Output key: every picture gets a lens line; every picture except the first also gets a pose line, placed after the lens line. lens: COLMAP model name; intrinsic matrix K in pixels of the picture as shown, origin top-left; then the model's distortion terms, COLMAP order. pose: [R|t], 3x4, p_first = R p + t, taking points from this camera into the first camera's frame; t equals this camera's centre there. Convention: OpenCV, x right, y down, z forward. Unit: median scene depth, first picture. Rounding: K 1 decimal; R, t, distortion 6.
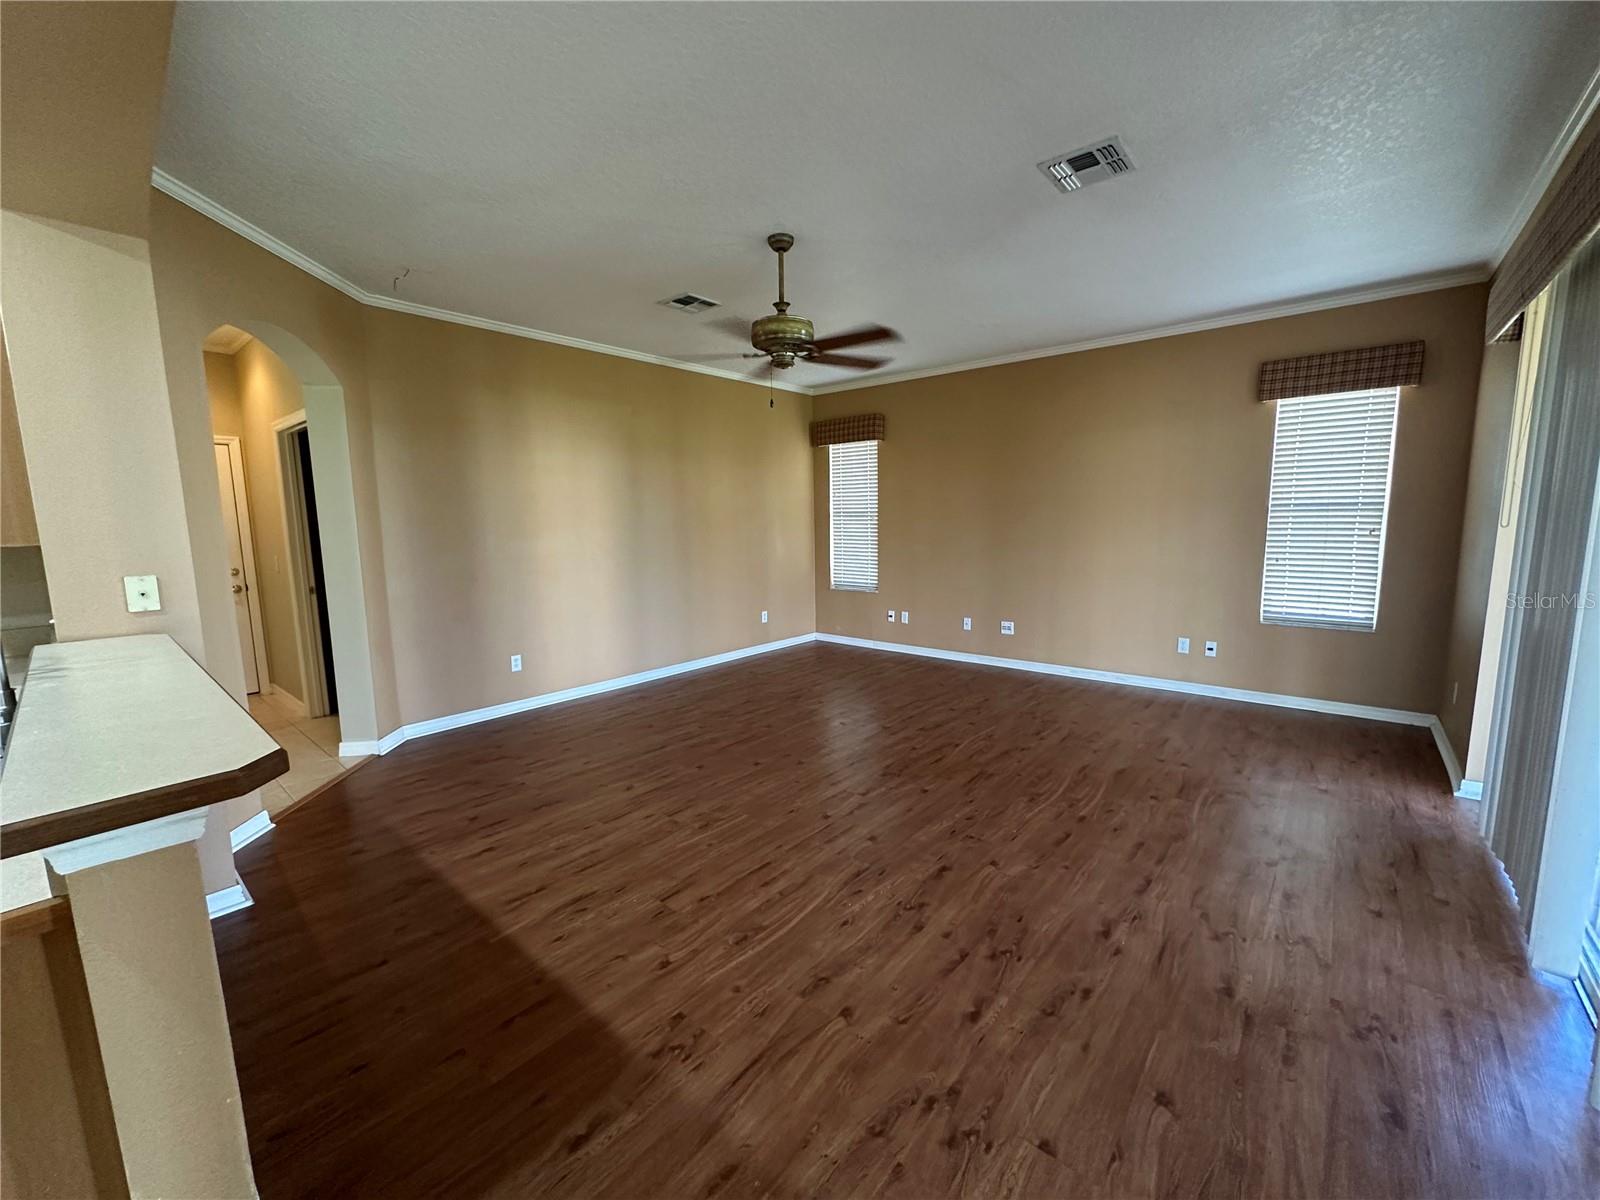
lens RADIAL K [[637.6, 0, 802.8], [0, 637.6, 596.8], [0, 0, 1]] dist [0.002567, 0.000222]
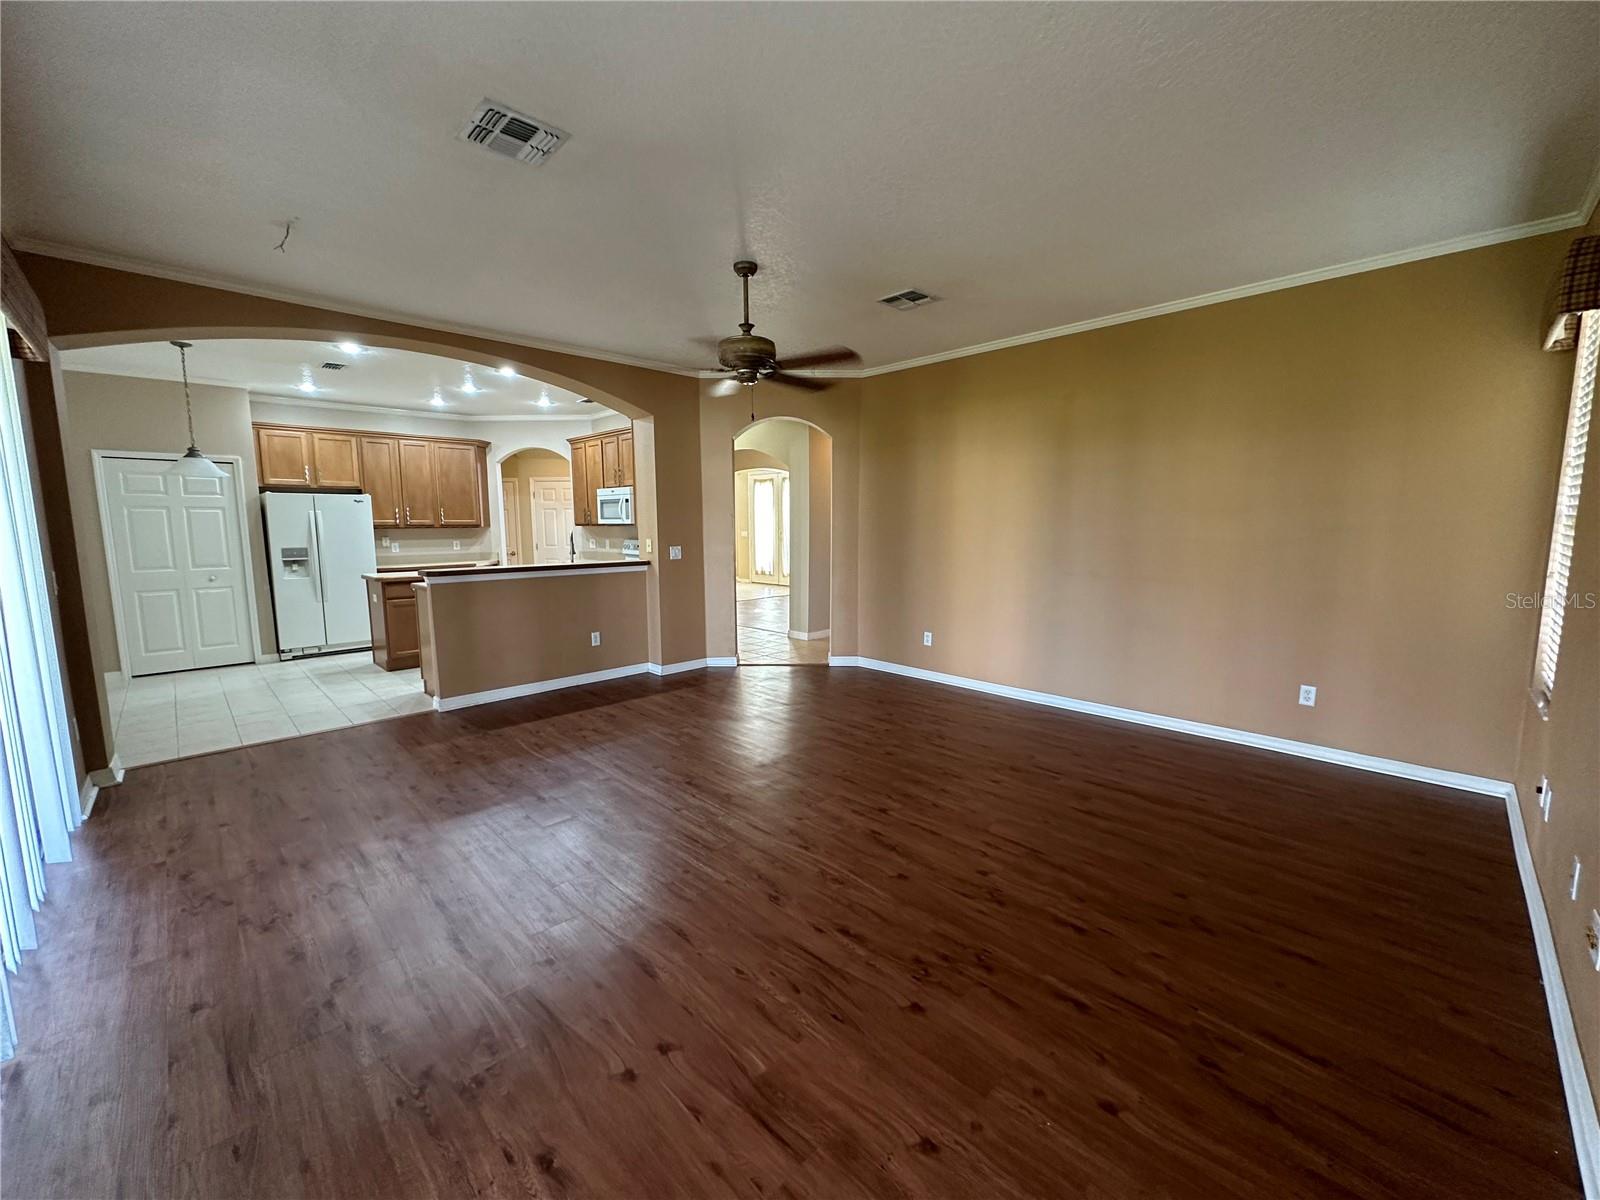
lens RADIAL K [[637.6, 0, 803.2], [0, 637.6, 603.4], [0, 0, 1]] dist [0.002567, 0.000222]
pose [[-0.083165, 0.143618, -0.986133, 0.836541], [-0.117942, 0.981187, 0.152844, -0.131776], [0.989532, 0.129018, -0.064661, 0.936512]]
